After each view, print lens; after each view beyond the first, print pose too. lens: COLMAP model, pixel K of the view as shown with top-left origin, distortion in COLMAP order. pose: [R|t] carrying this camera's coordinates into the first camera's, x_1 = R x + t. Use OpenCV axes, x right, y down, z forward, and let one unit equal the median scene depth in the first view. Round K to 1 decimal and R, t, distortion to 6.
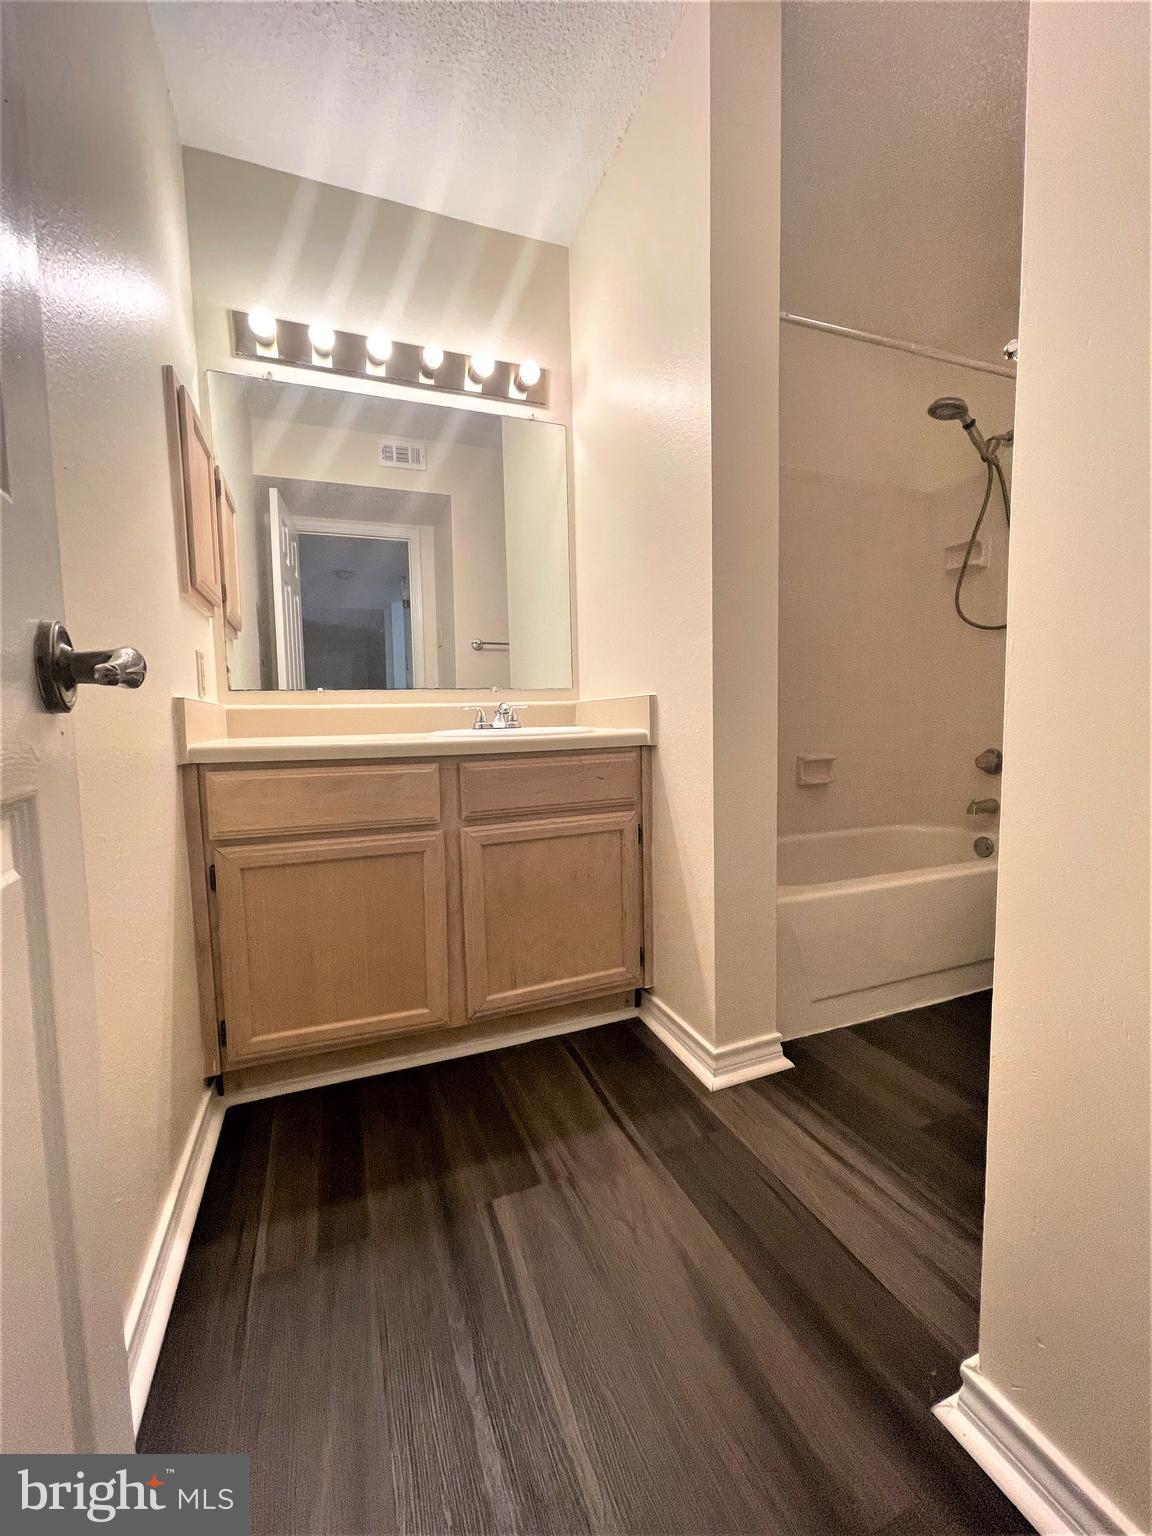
lens RADIAL K [[622.6, 0, 577.8], [0, 622.6, 765.7], [0, 0, 1]] dist [-0.003913, 0.000667]
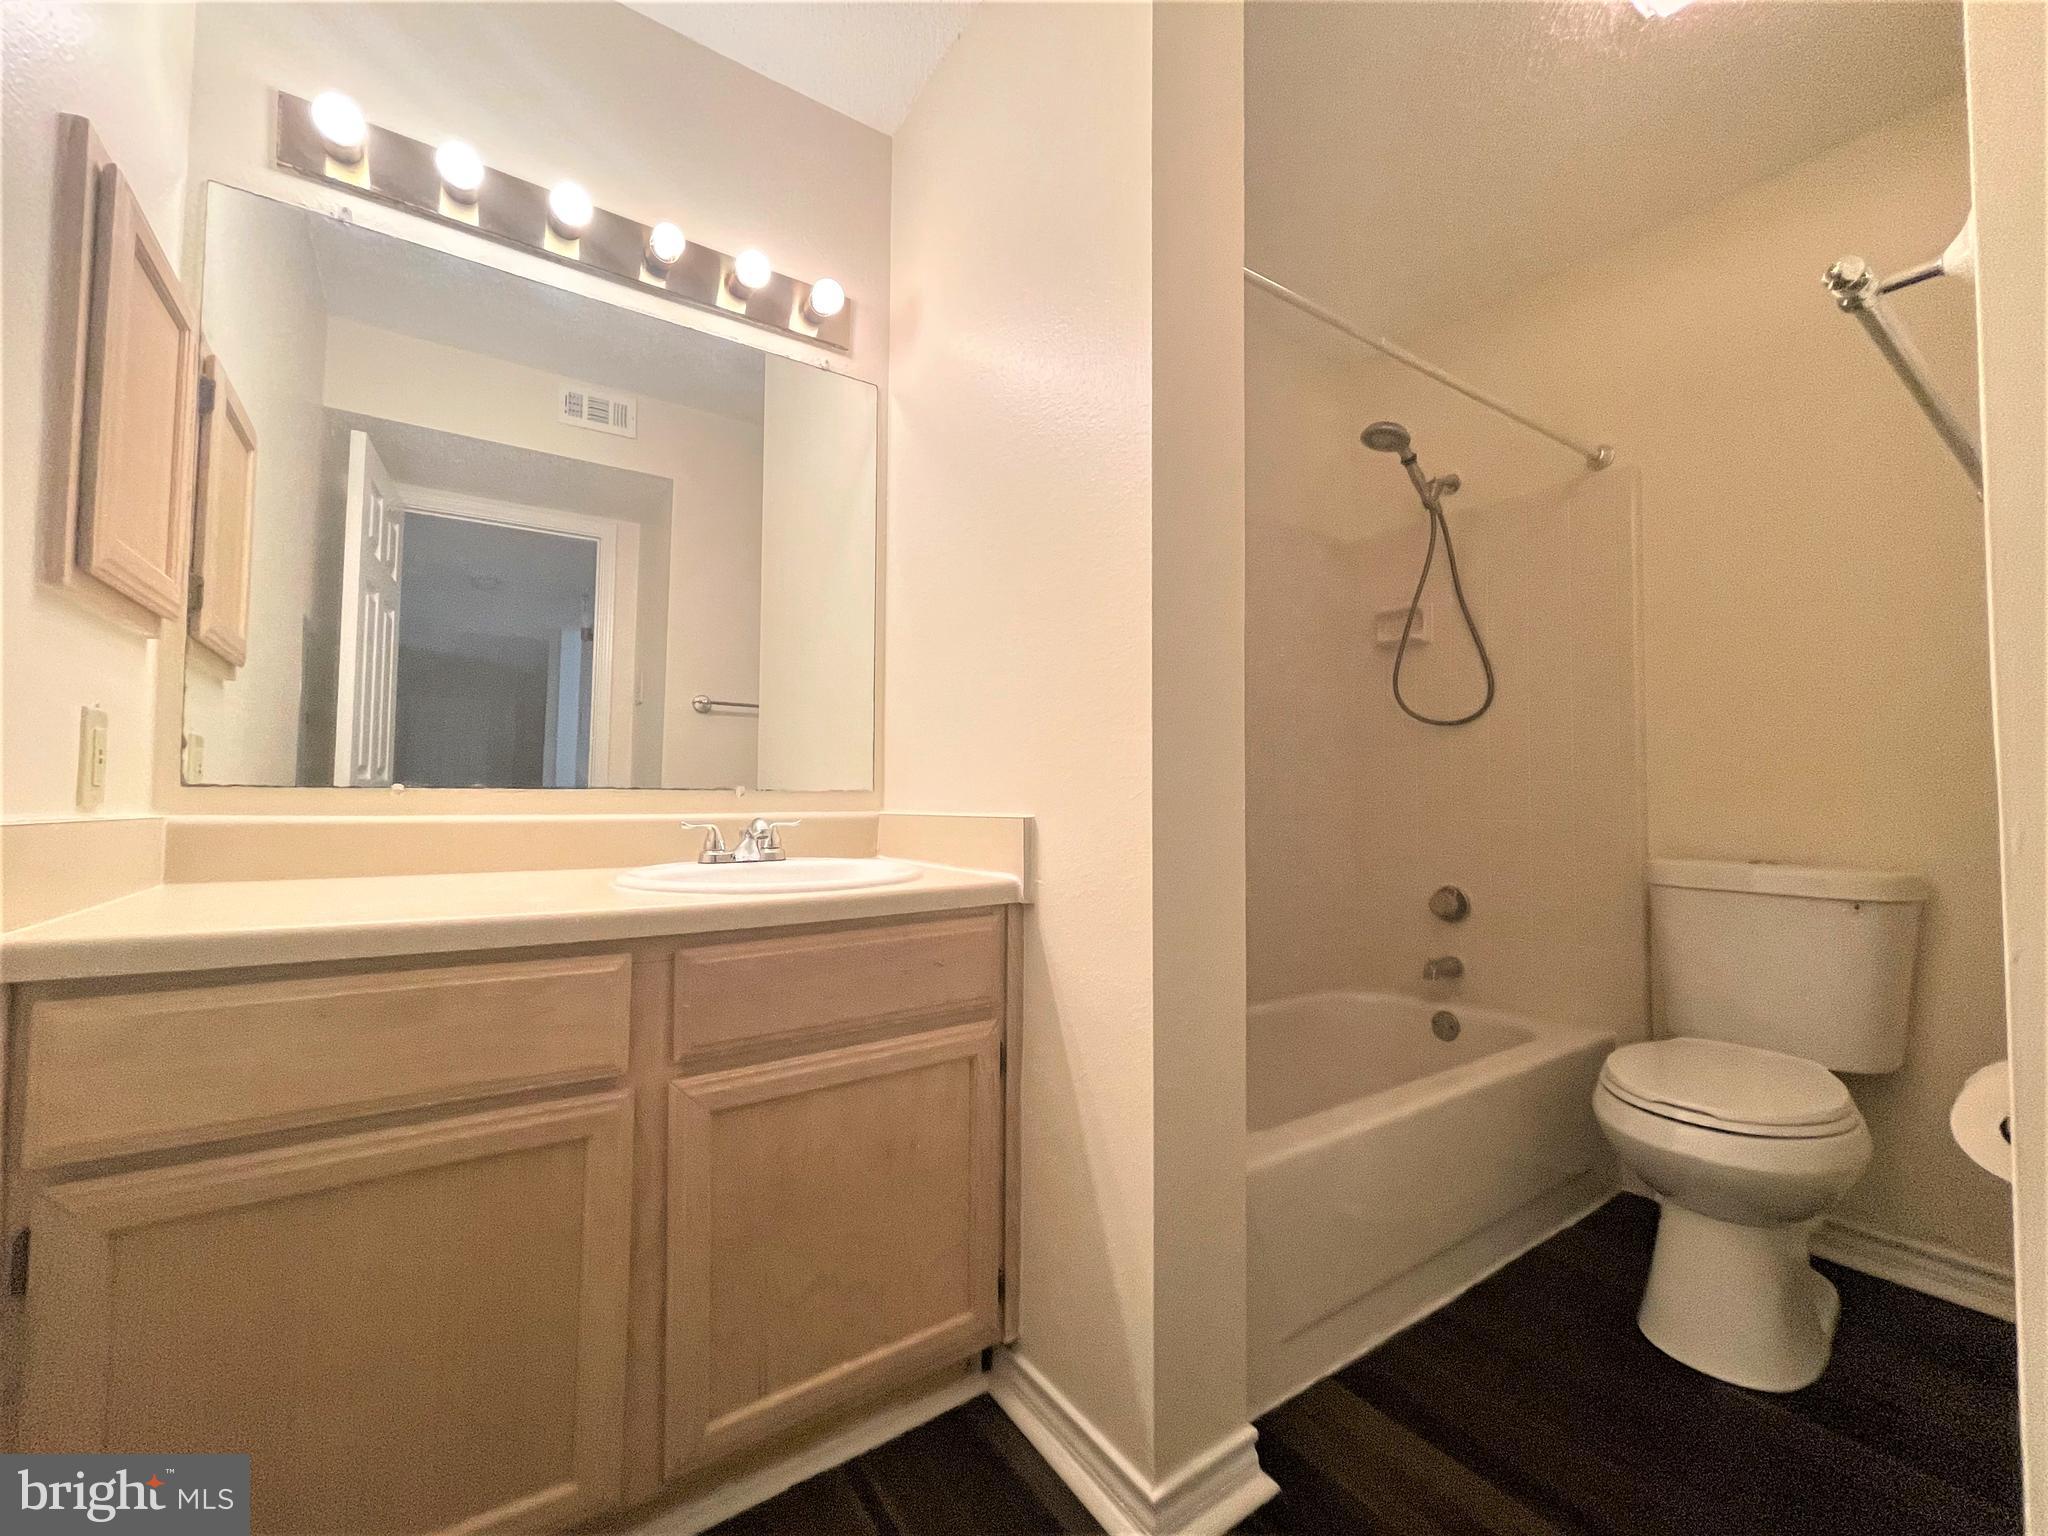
lens RADIAL K [[830.1, 0, 1020.0], [0, 830.1, 759.3], [0, 0, 1]] dist [-0.003913, 0.000667]
pose [[0.974573, 0.037257, 0.220951, -0.060457], [-0.008458, 0.991494, -0.129878, -0.062176], [-0.223910, 0.124706, 0.966598, 0.217223]]
